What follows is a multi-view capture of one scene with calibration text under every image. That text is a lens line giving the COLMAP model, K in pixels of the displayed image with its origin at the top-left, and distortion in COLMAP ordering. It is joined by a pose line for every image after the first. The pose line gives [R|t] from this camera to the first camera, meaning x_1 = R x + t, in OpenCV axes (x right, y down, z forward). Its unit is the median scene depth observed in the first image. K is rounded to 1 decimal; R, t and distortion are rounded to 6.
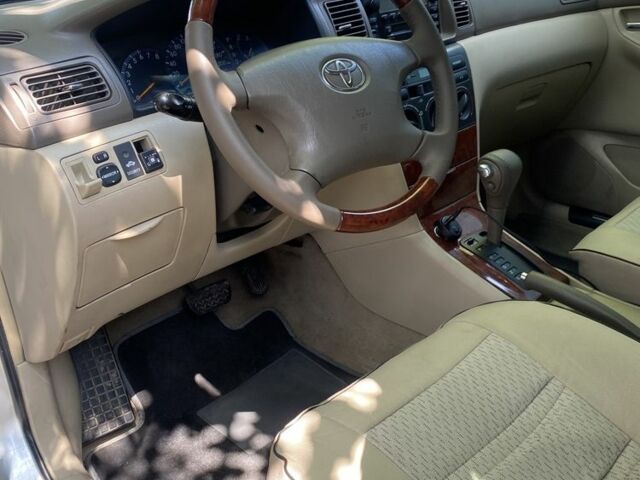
lens RADIAL K [[589.7, 0, 320.0], [0, 589.7, 240.0], [0, 0, 1]] dist [-0.014255, -0.007158]
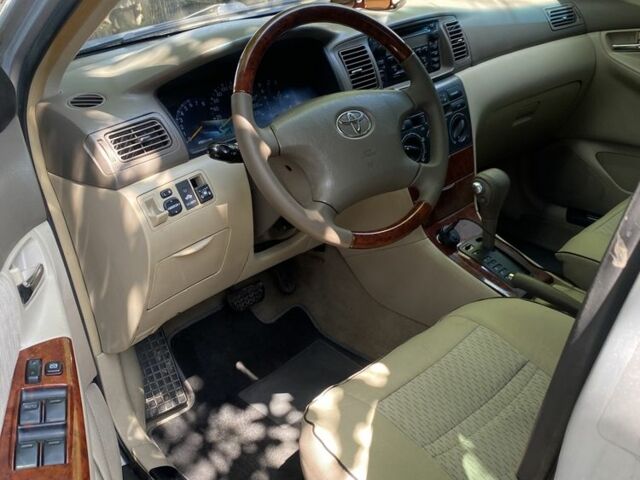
lens RADIAL K [[556.5, 0, 320.0], [0, 556.5, 240.0], [0, 0, 1]] dist [0.003288, -0.004201]
pose [[0.998960, -0.018325, -0.041759, 0.008757], [0.018598, 0.999808, 0.006146, -0.026482], [0.041639, -0.006916, 0.999109, -0.137426]]
